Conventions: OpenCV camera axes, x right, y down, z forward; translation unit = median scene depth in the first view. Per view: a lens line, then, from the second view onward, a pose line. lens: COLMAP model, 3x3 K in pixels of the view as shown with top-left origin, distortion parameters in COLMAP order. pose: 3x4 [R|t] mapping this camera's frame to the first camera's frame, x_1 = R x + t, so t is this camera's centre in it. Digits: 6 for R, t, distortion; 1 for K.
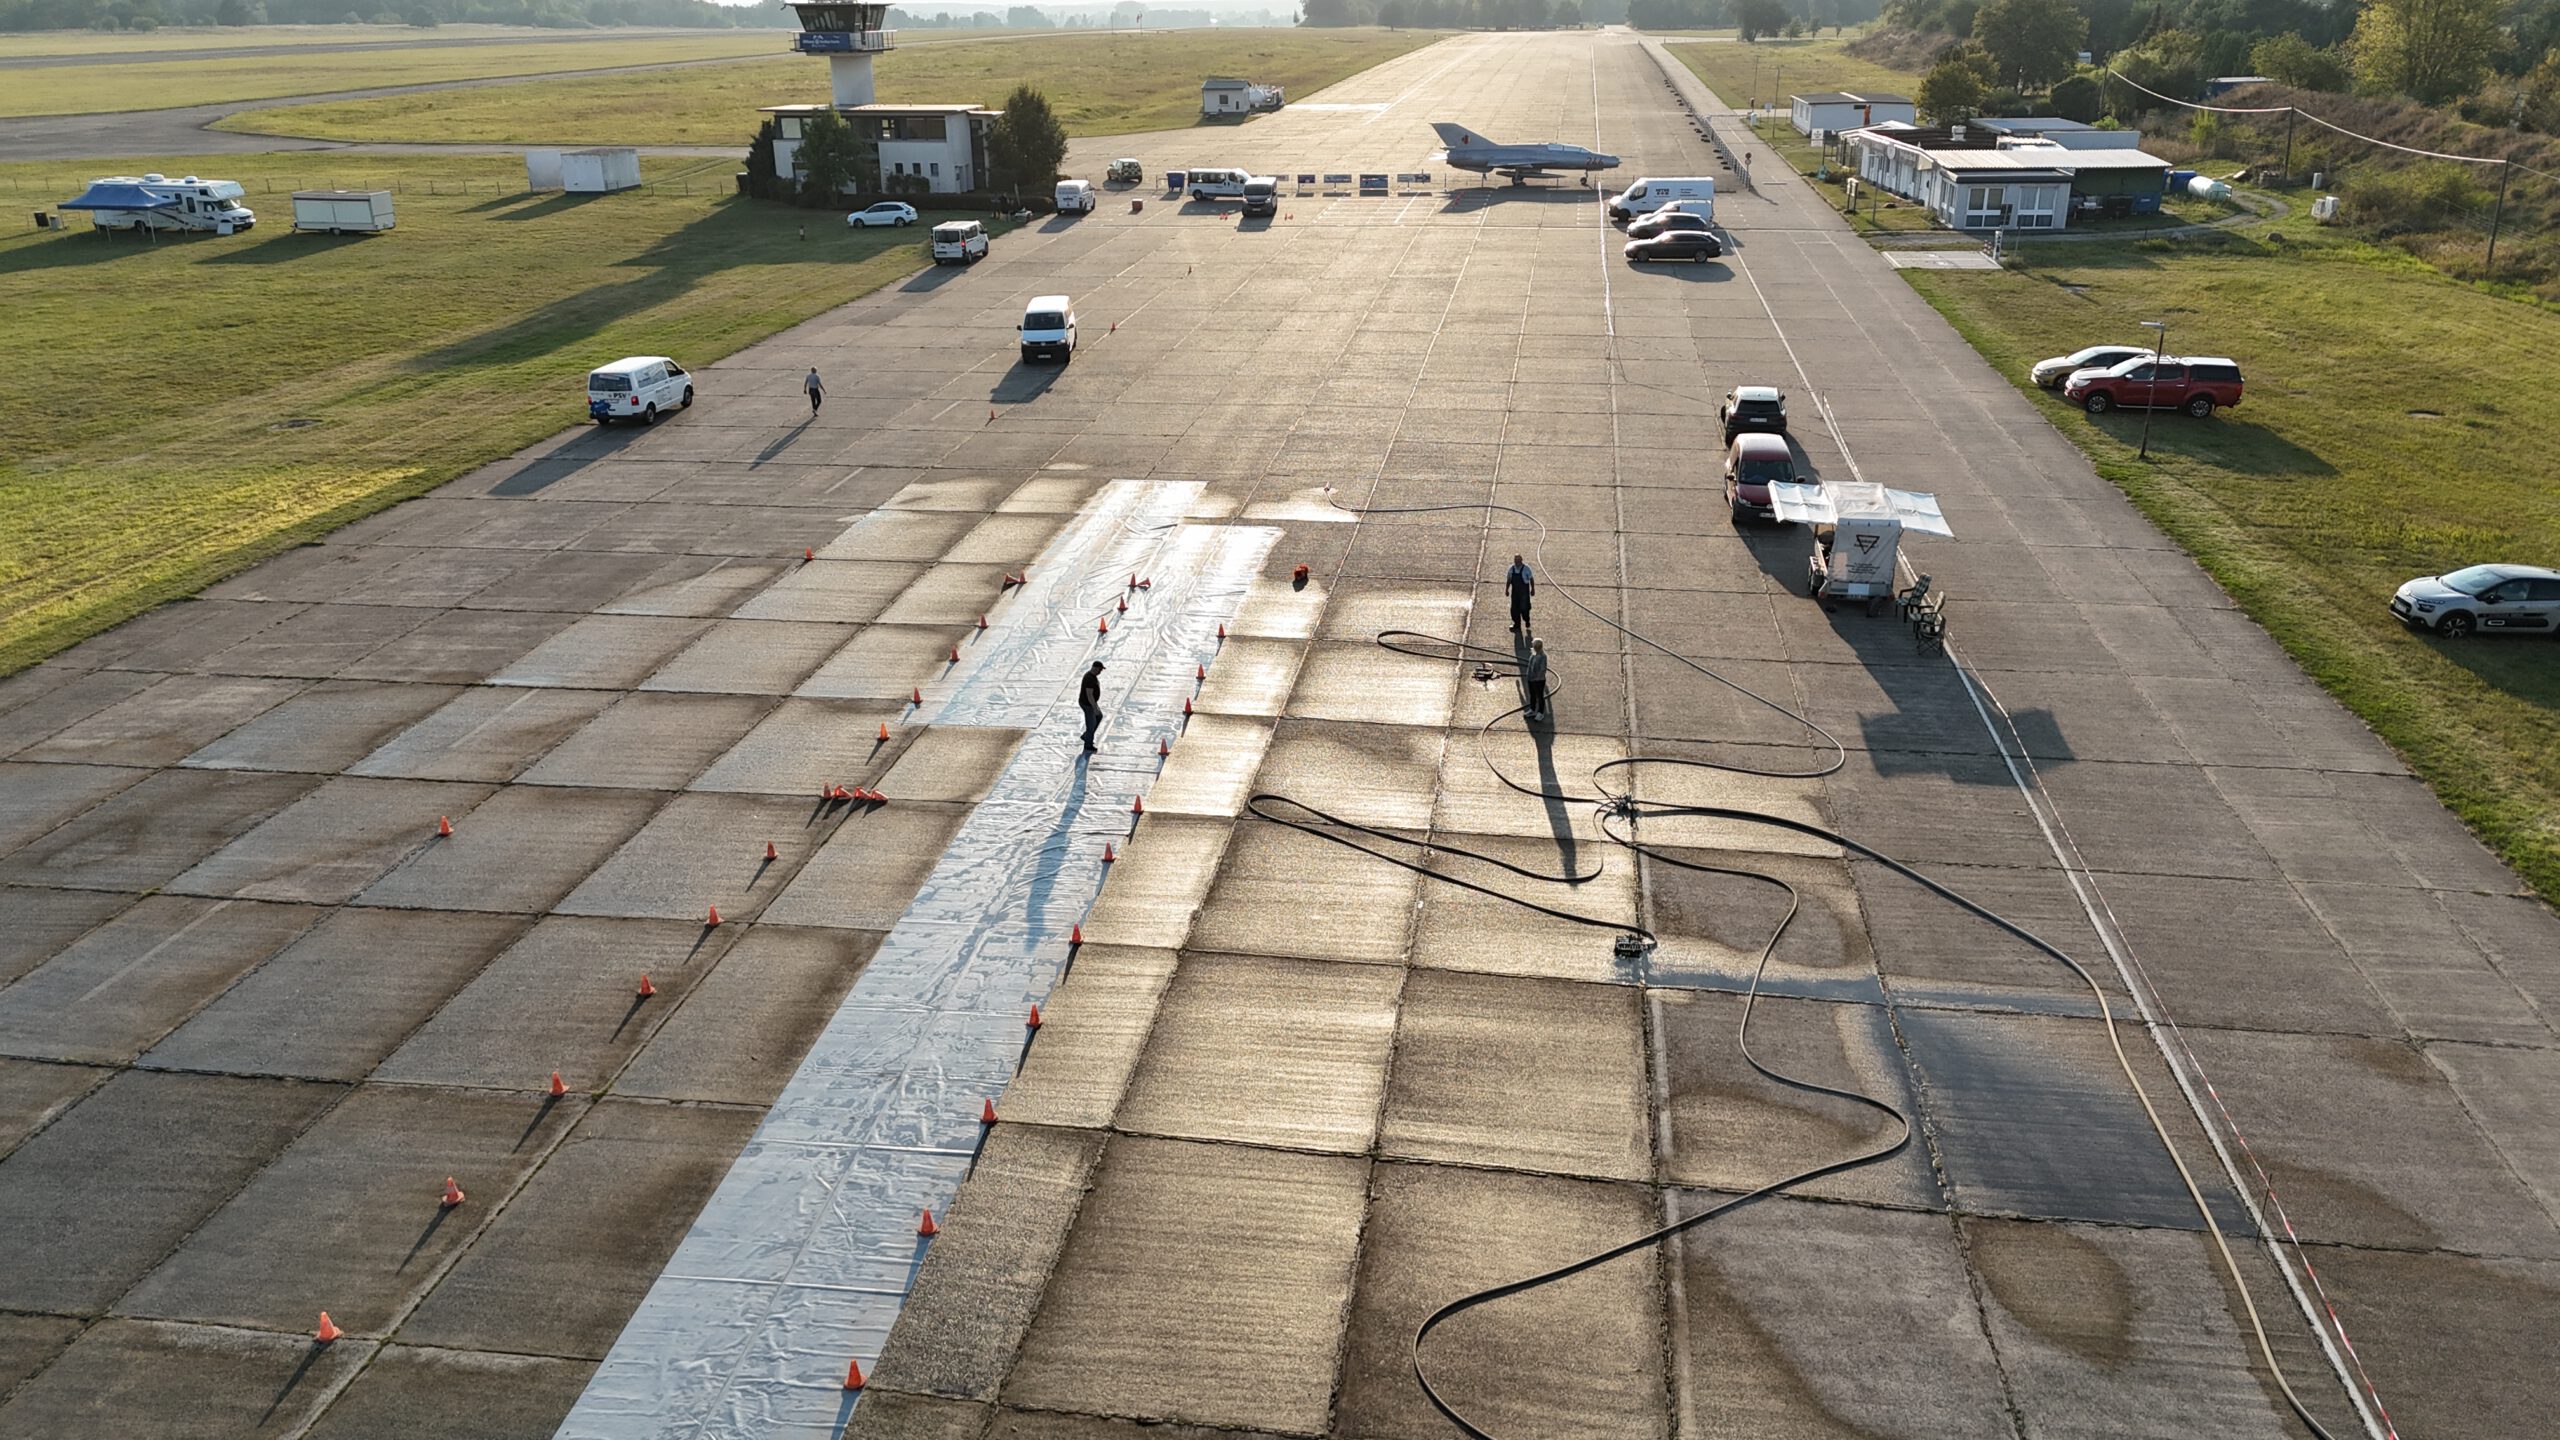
lens RADIAL K [[1887.5, 0, 1280.0], [0, 1887.5, 720.0], [0, 0, 1]] dist [0.059653, -0.060392]
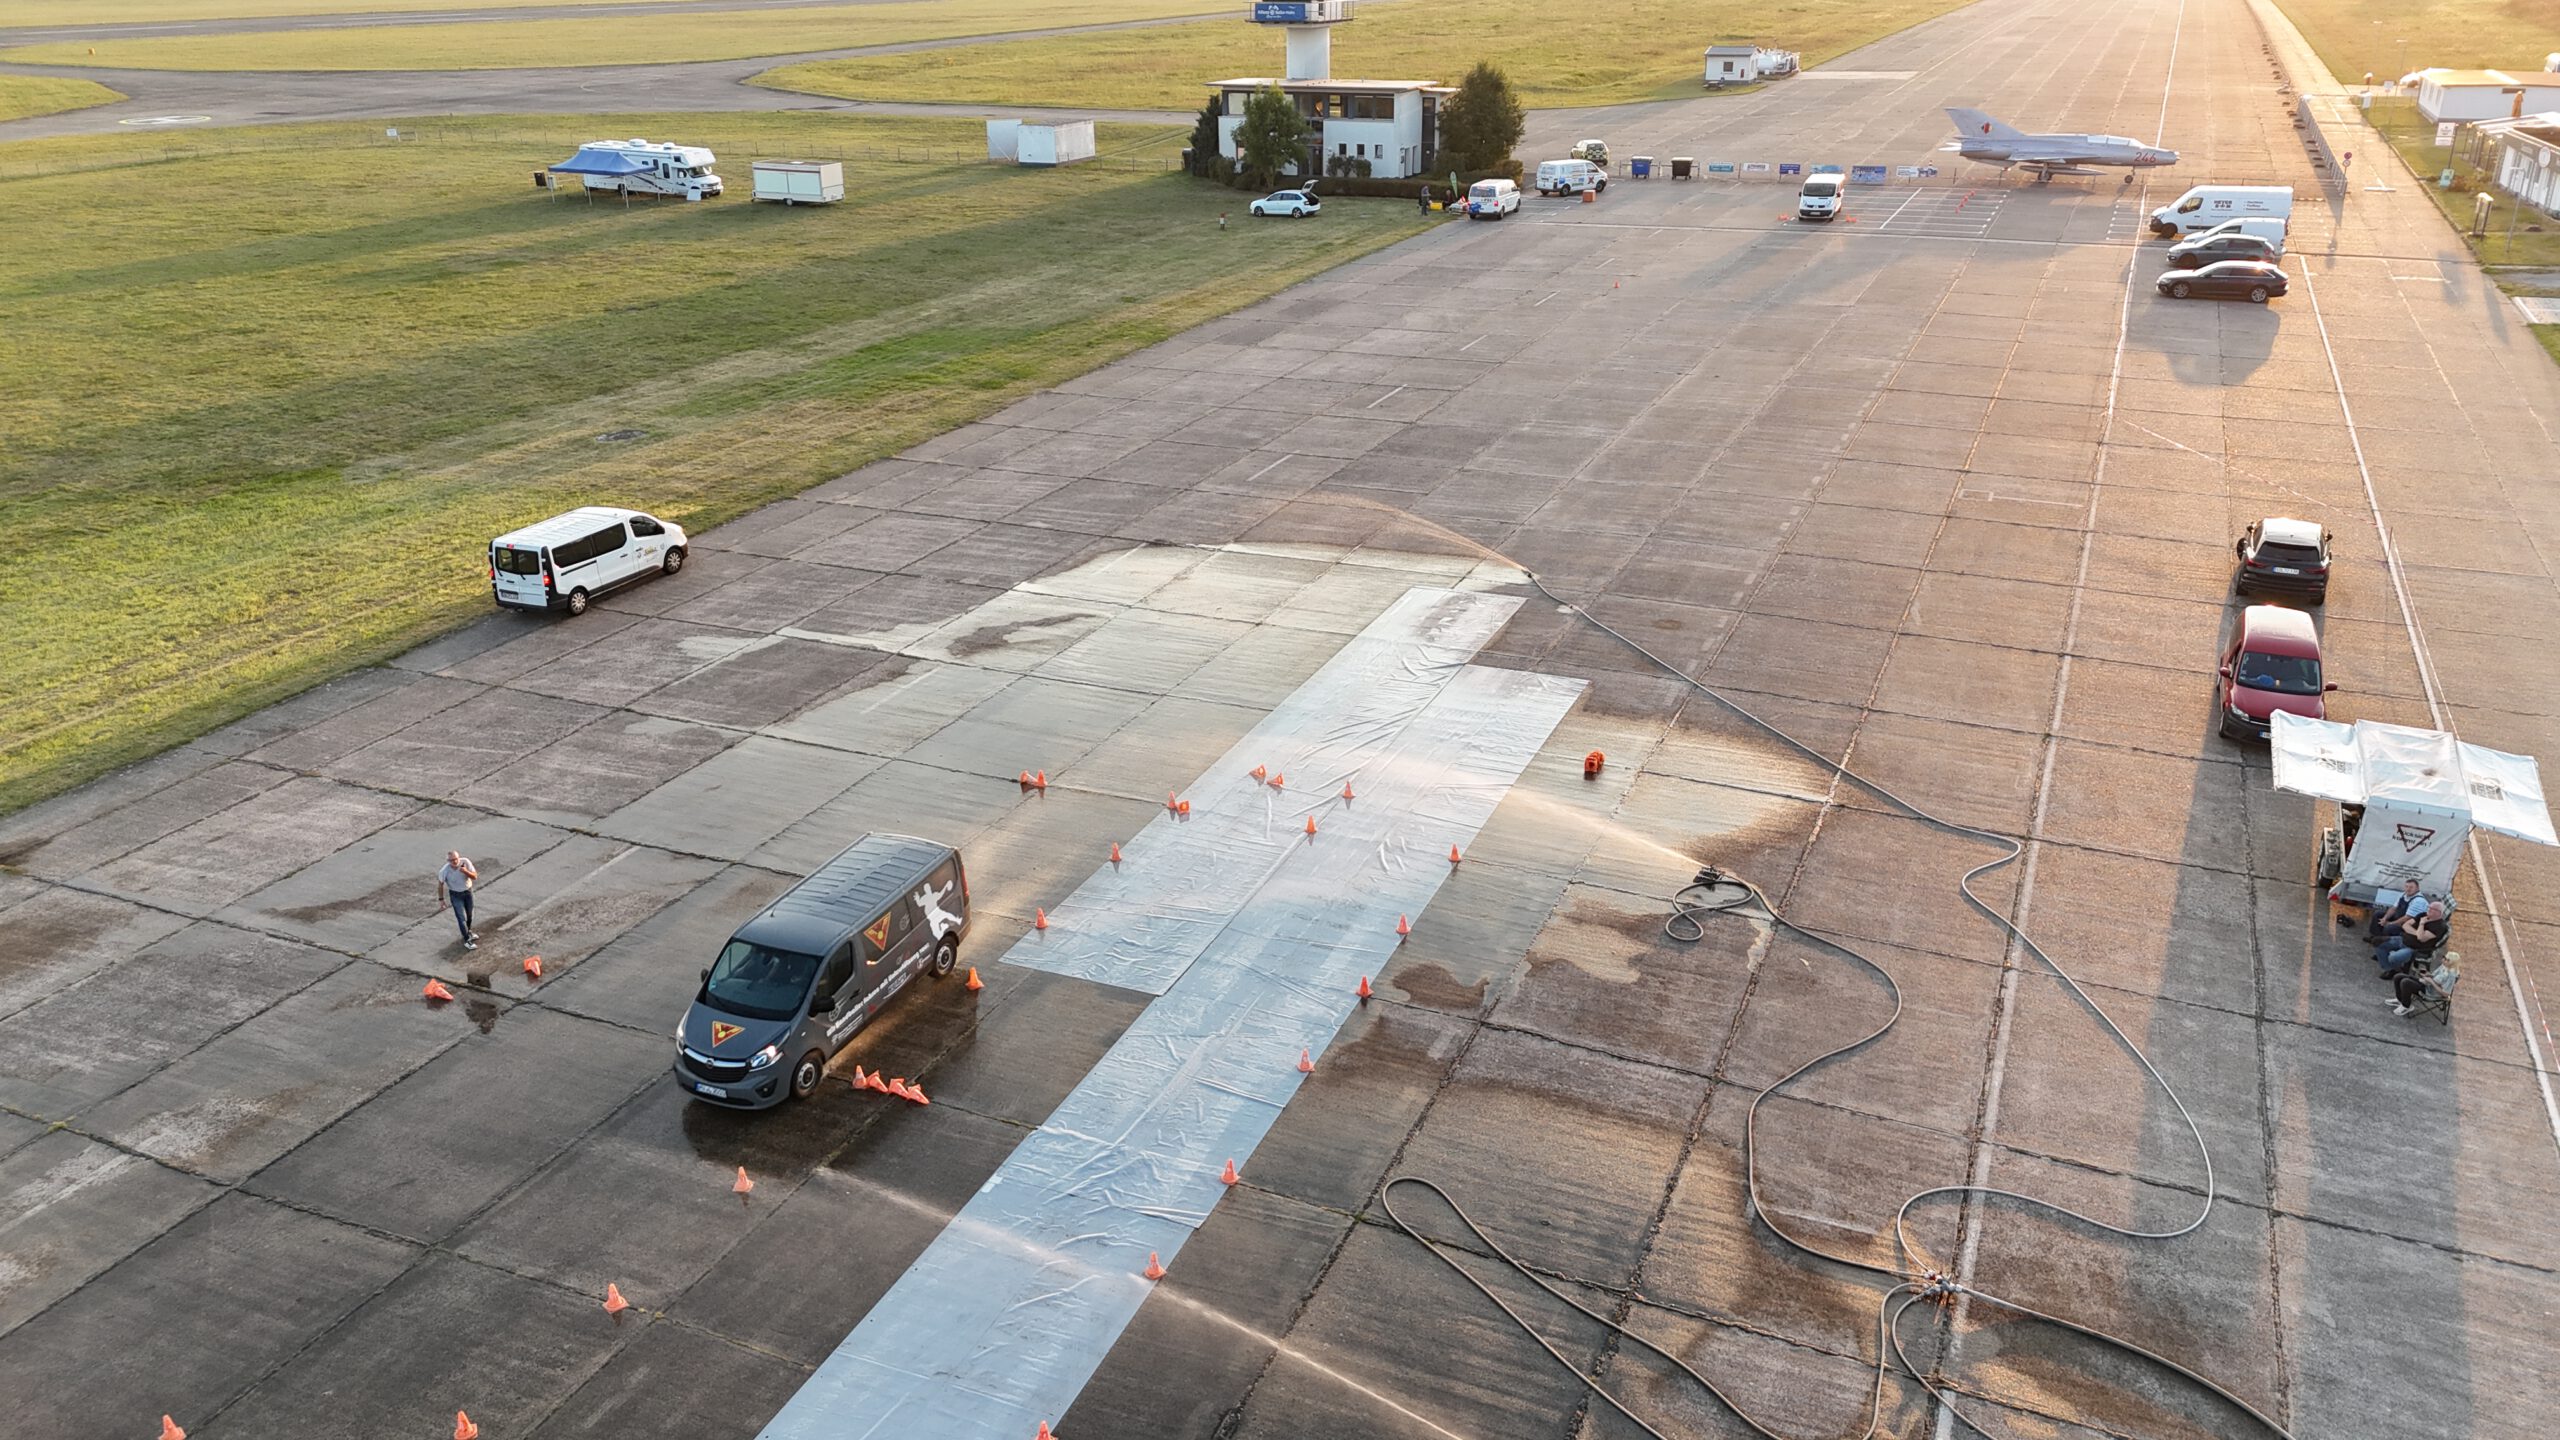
lens RADIAL K [[1874.9, 0, 1274.0], [0, 1874.9, 721.1], [0, 0, 1]] dist [0.071927, -0.068575]
pose [[0.963656, 0.102487, -0.246704, 0.029488], [-0.095661, 0.994629, 0.039529, -0.045531], [0.249430, -0.014492, 0.968284, 0.087358]]
